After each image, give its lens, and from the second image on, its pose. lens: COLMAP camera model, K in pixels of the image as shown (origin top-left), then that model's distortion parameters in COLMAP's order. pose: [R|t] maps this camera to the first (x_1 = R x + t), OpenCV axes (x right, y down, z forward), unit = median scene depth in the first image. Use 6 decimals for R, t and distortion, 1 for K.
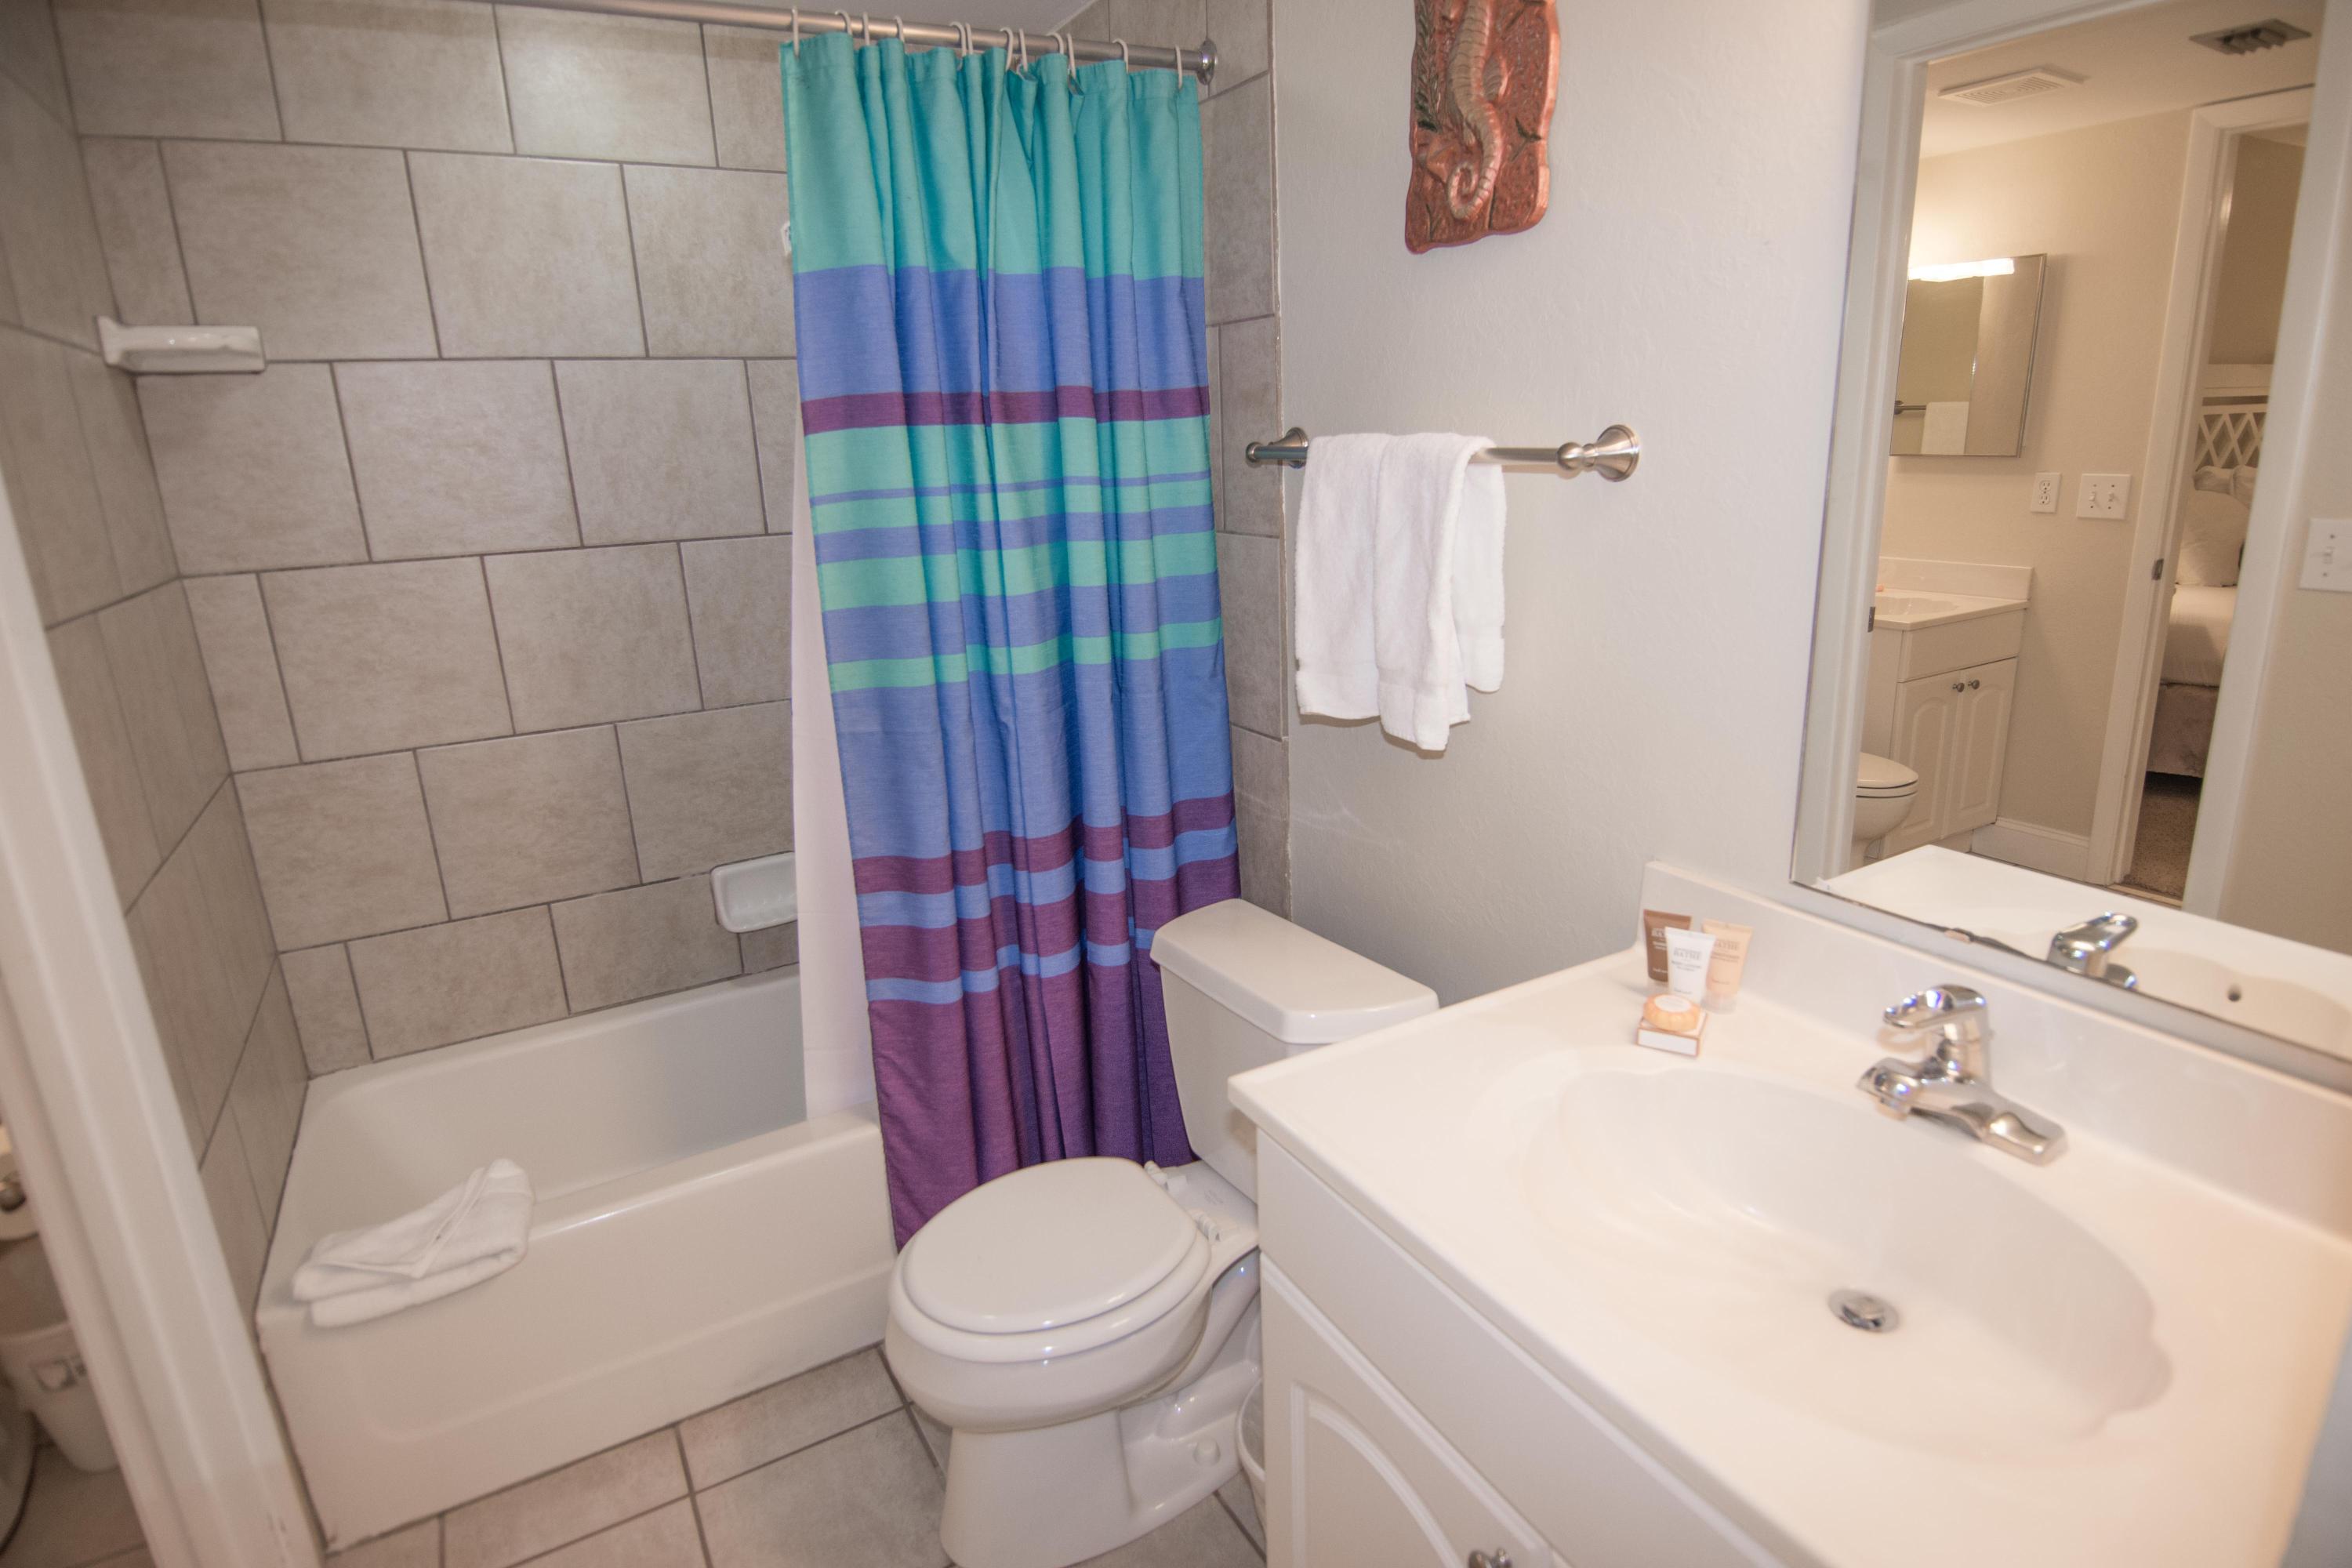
lens RADIAL K [[1263.4, 0, 1177.9], [0, 1263.4, 779.3], [0, 0, 1]] dist [0.006185, -0.021175]
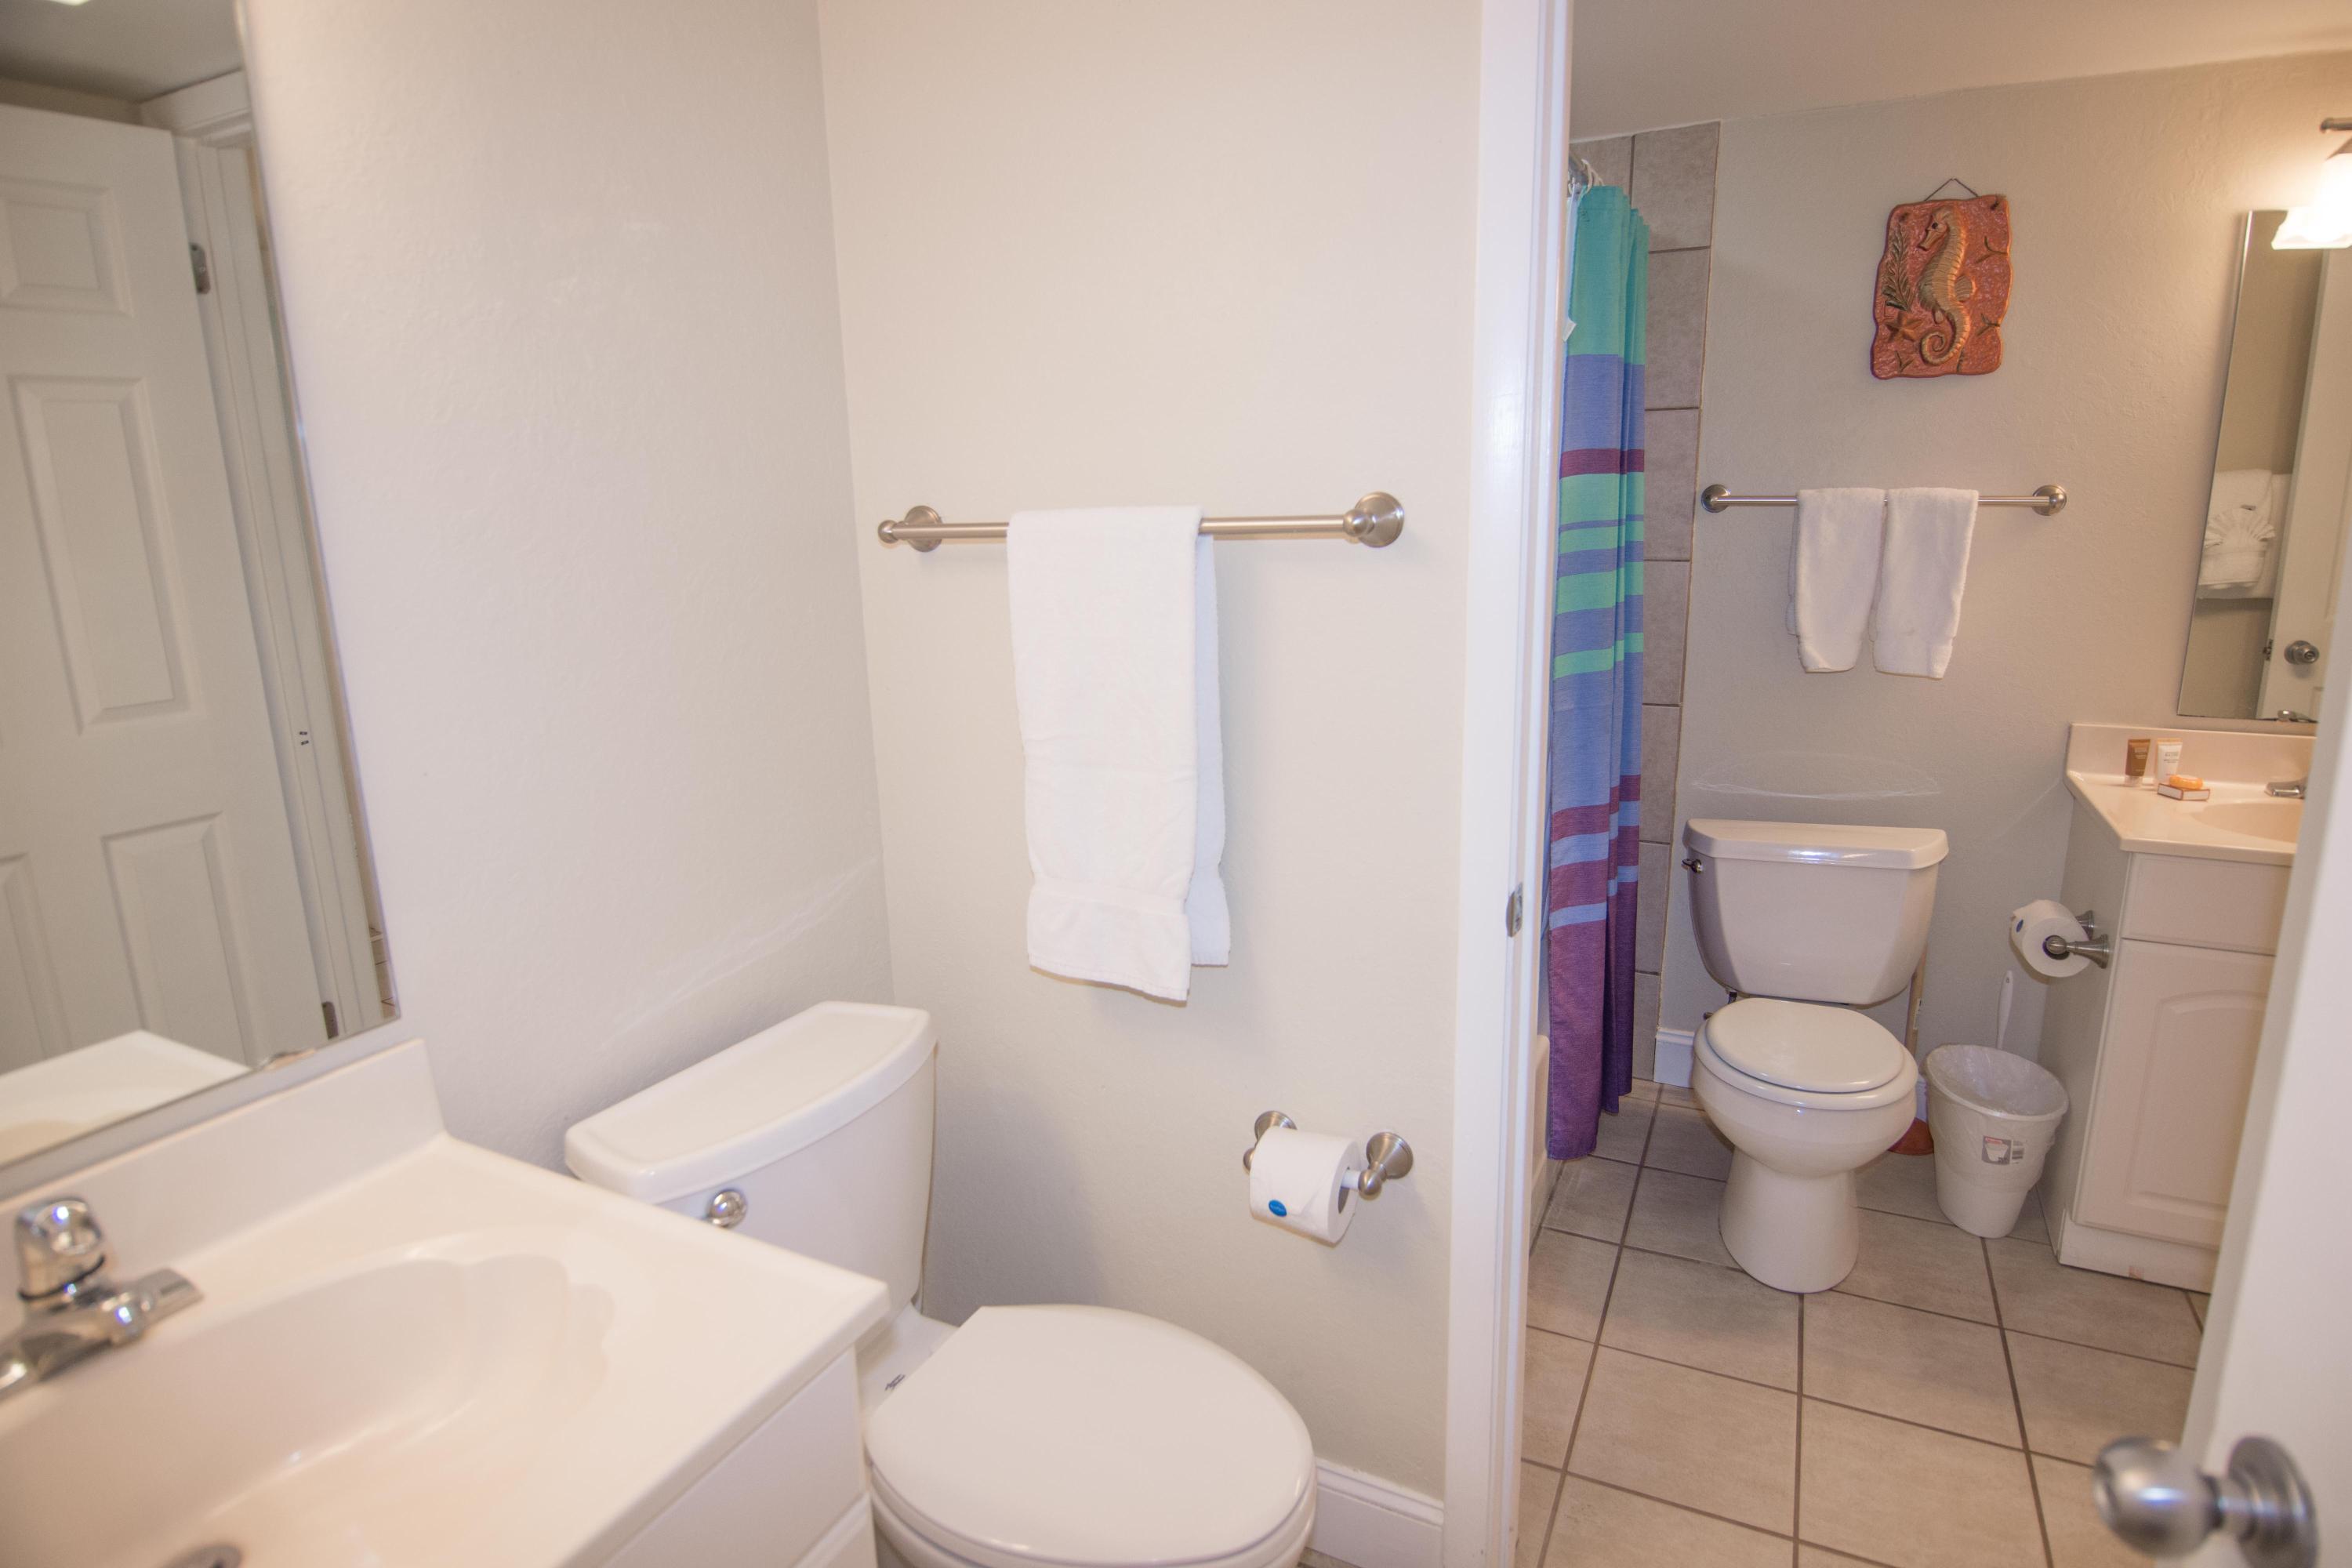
lens RADIAL K [[1263.4, 0, 1188.0], [0, 1263.4, 784.2], [0, 0, 1]] dist [0.006185, -0.021175]
pose [[0.814197, -0.105019, 0.571011, -1.316612], [0.138610, 0.990225, -0.015521, 0.003475], [-0.563800, 0.091785, 0.820796, 0.181752]]
